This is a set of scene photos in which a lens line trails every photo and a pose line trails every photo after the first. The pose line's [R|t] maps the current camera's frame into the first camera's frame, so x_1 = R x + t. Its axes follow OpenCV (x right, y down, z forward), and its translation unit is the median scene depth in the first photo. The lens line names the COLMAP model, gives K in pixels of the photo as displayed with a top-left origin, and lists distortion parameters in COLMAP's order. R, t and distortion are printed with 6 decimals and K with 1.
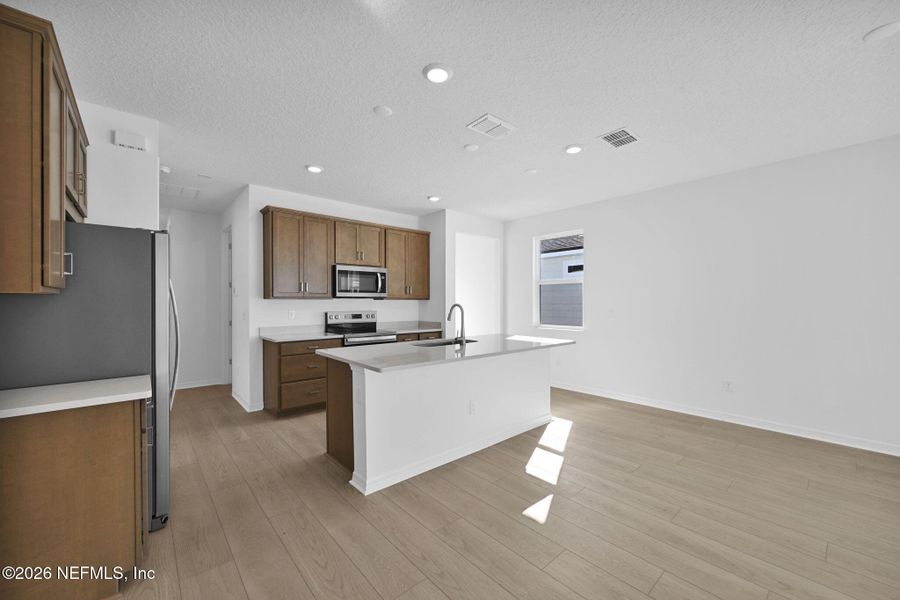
lens RADIAL K [[354.9, 0, 472.0], [0, 354.9, 305.0], [0, 0, 1]] dist [-0.000598, 0.000002]
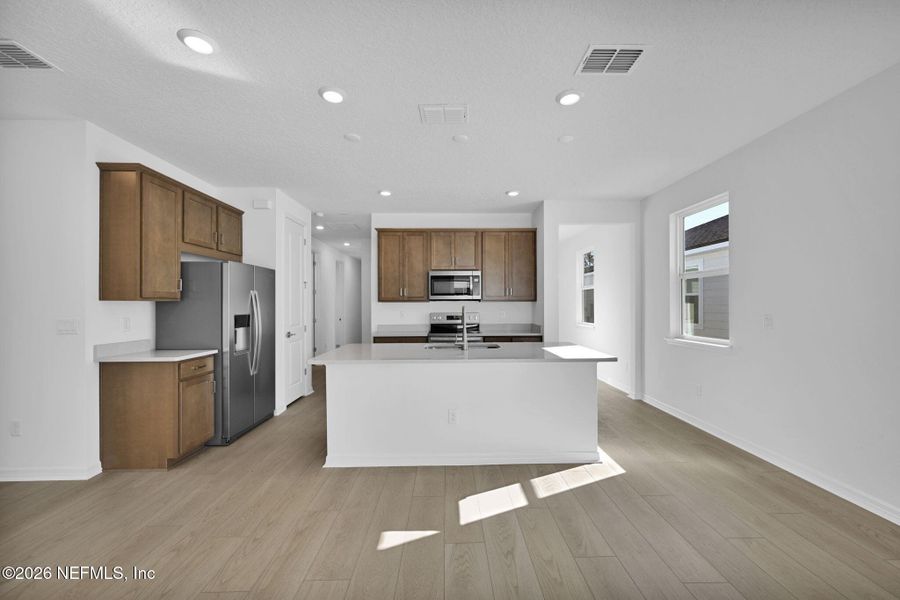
lens RADIAL K [[366.2, 0, 464.7], [0, 366.2, 302.2], [0, 0, 1]] dist [-0.000763, -0.000128]
pose [[0.750729, -0.008885, -0.660551, 0.437380], [-0.001527, 0.999884, -0.015186, 0.002081], [0.660609, 0.012409, 0.750628, 0.196935]]
